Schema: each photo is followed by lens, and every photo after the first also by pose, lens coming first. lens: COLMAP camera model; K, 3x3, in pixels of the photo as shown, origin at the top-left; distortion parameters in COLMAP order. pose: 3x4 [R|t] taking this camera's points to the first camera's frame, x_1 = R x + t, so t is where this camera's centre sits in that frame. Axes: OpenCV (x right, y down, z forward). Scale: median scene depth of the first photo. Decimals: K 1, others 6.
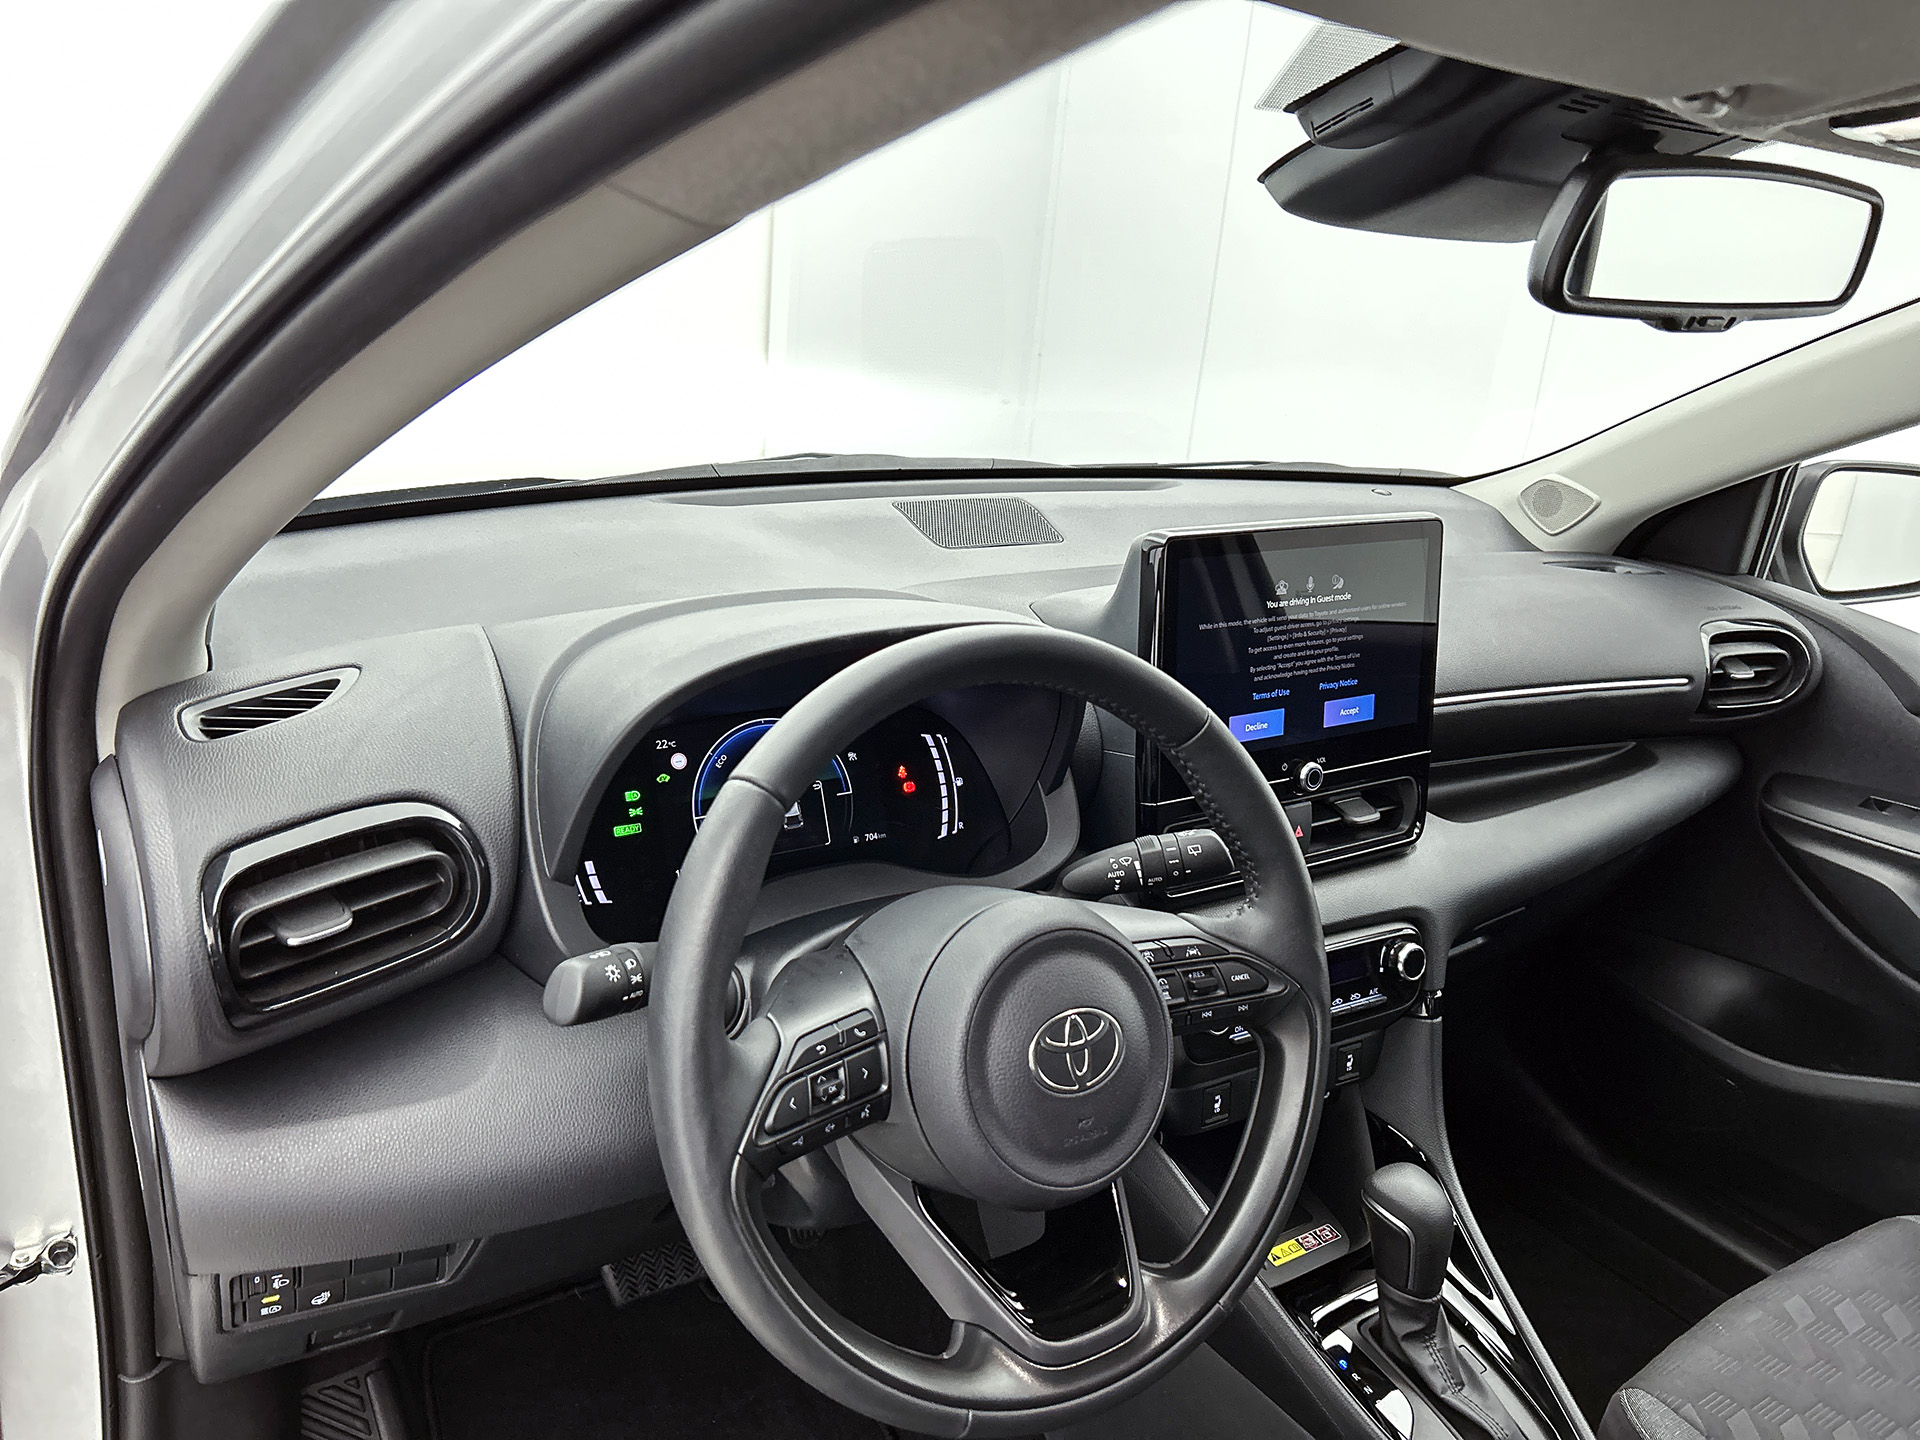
lens RADIAL K [[1454.0, 0, 955.8], [0, 1454.0, 693.9], [0, 0, 1]] dist [0.100160, -0.166241]
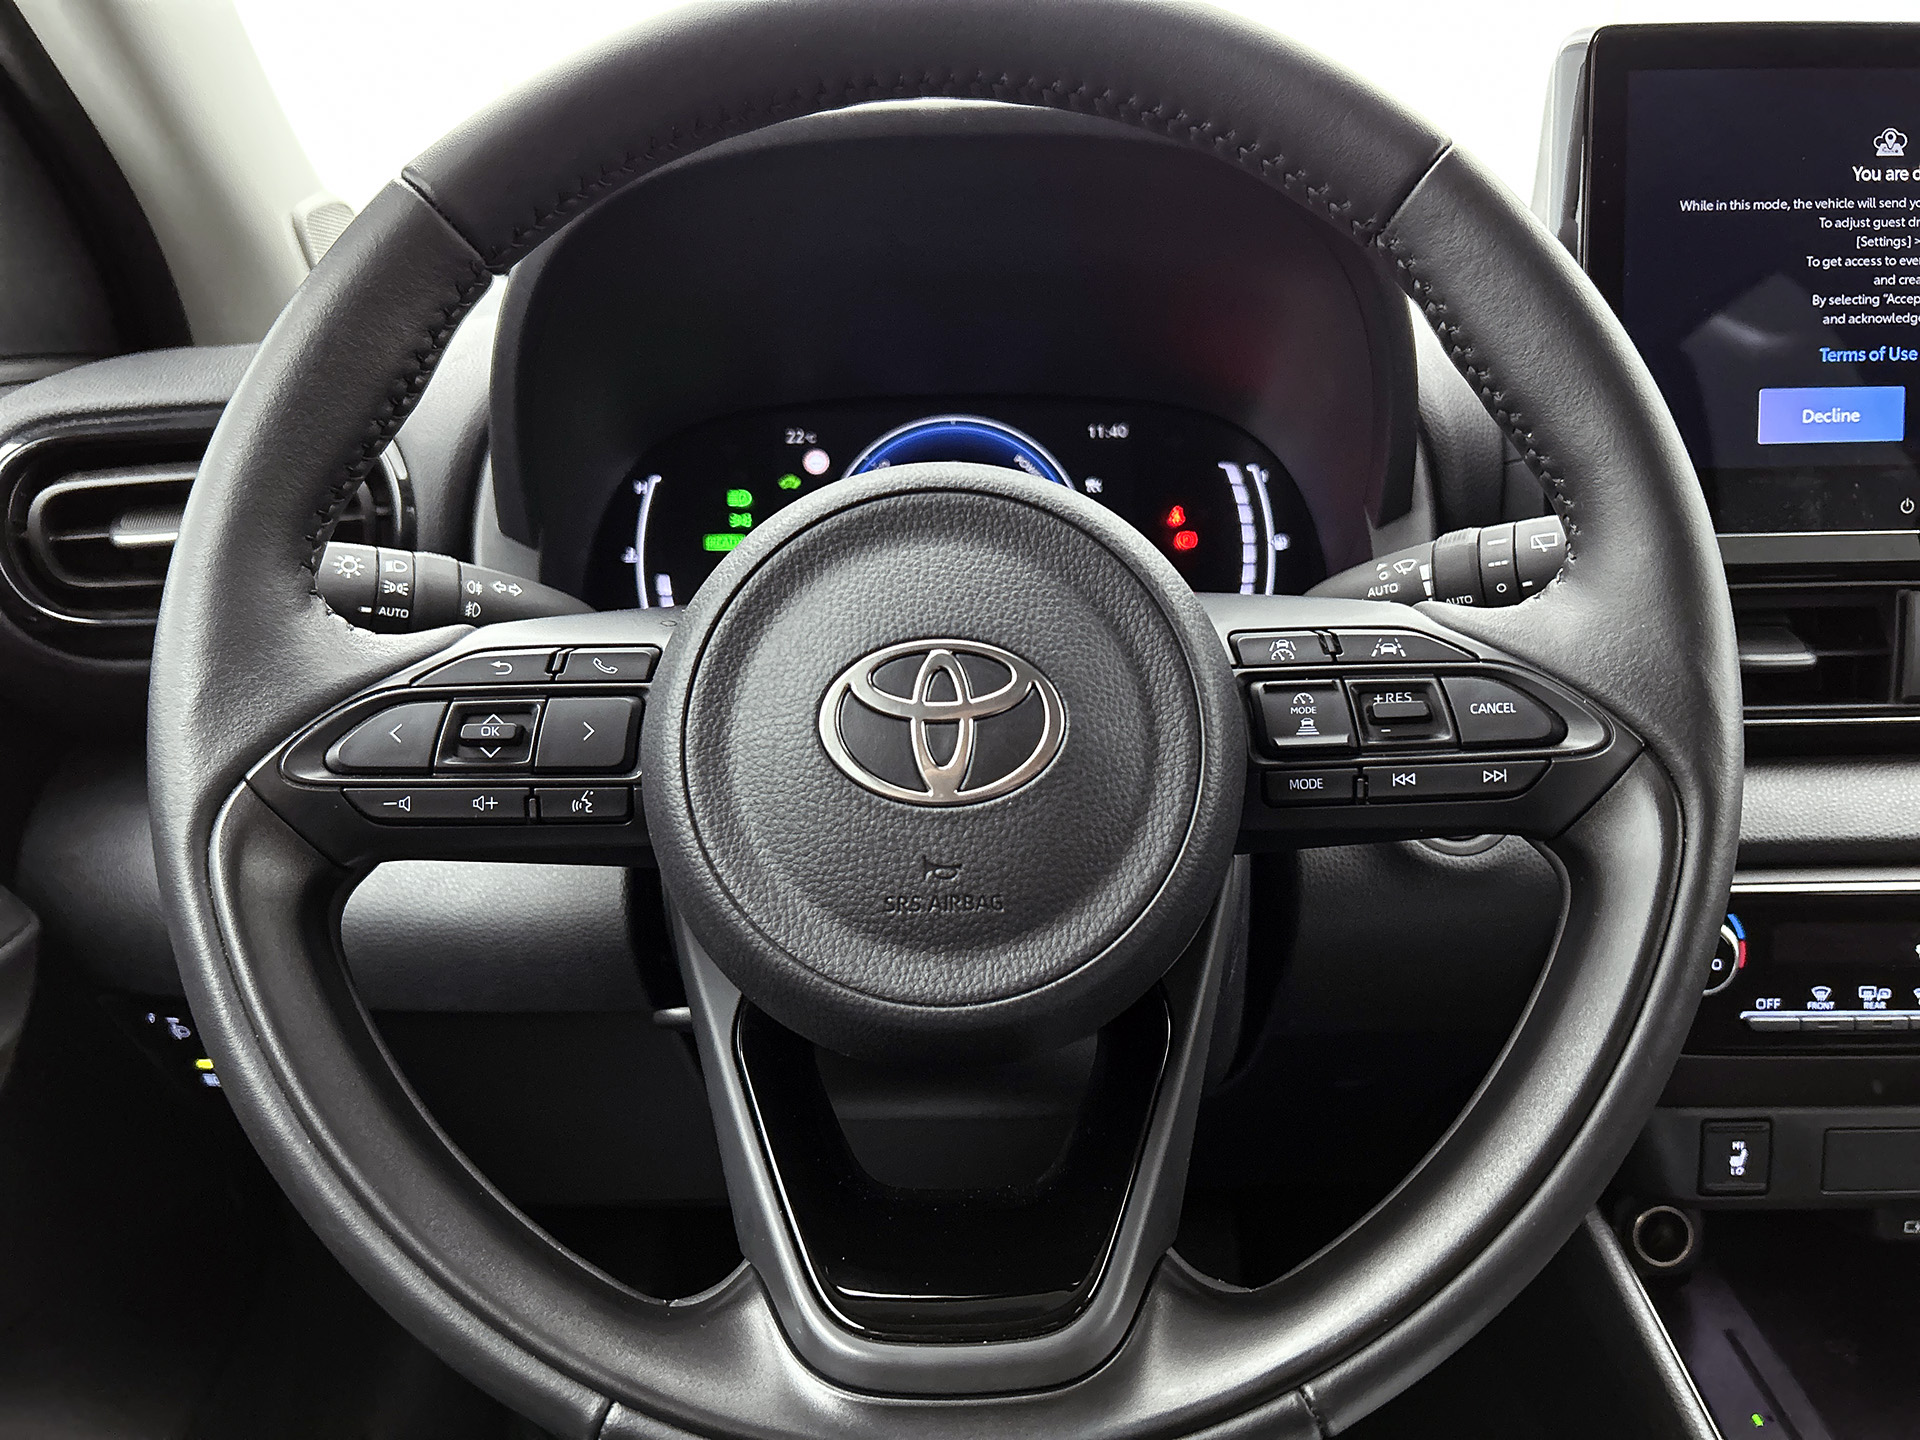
lens RADIAL K [[1462.0, 0, 980.1], [0, 1462.0, 714.6], [0, 0, 1]] dist [0.078033, -0.129884]
pose [[0.844672, 0.041199, -0.533696, 0.234223], [-0.084676, 0.994764, -0.057224, 0.181483], [0.528544, 0.093527, 0.843738, 0.411200]]
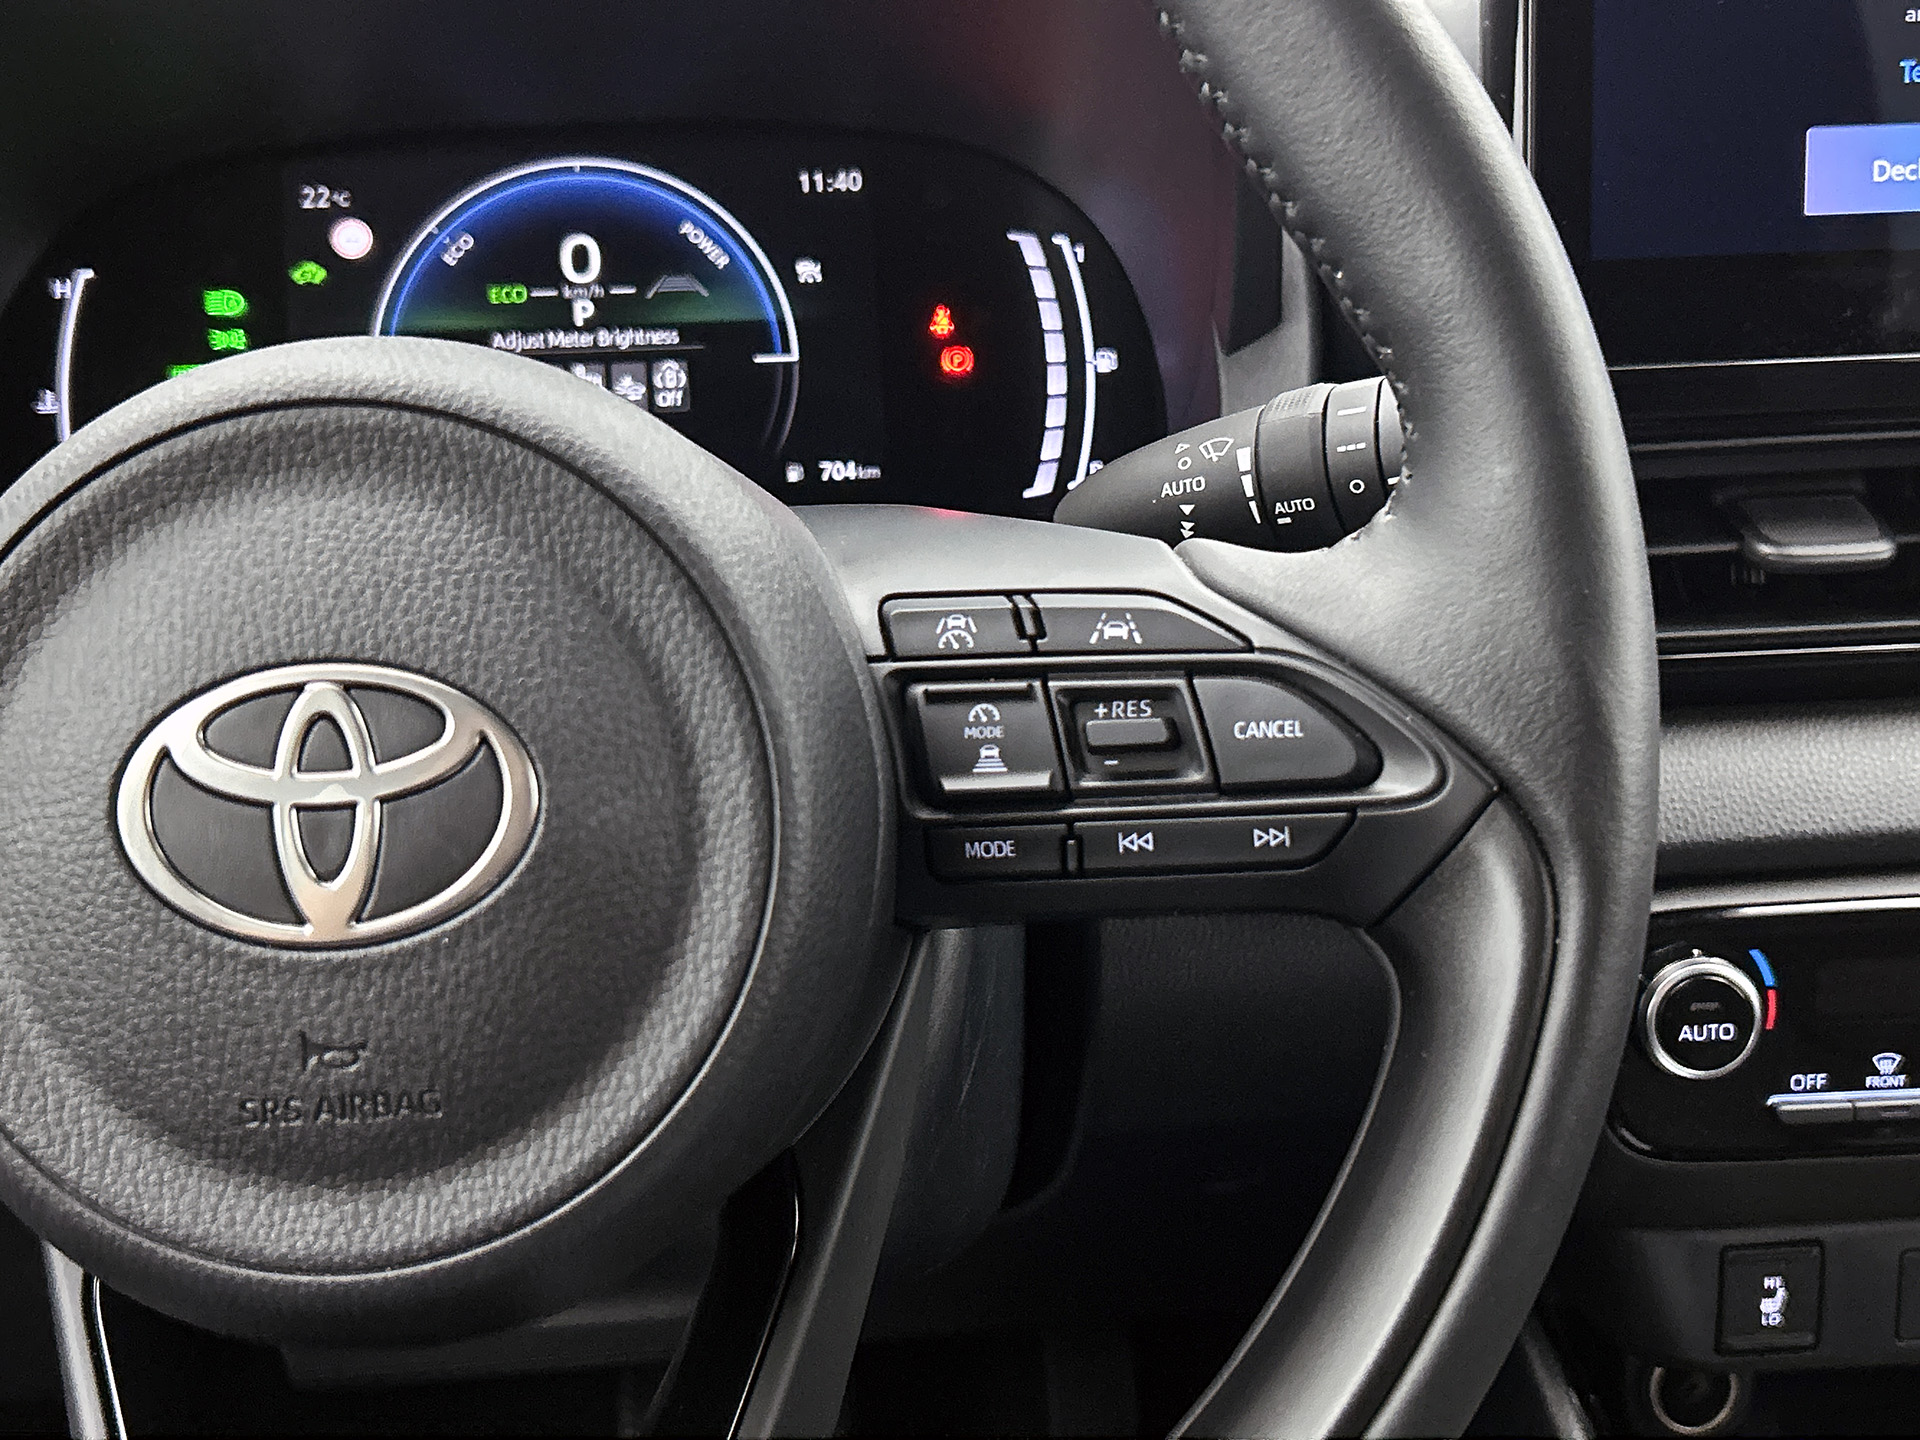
lens RADIAL K [[2187.0, 0, 997.6], [0, 2187.0, 724.4], [0, 0, 1]] dist [0.203944, -0.653103]
pose [[0.875072, 0.067752, -0.479227, 0.271312], [-0.057021, 0.997690, 0.036929, 0.138964], [0.480622, -0.004990, 0.876913, 0.465384]]
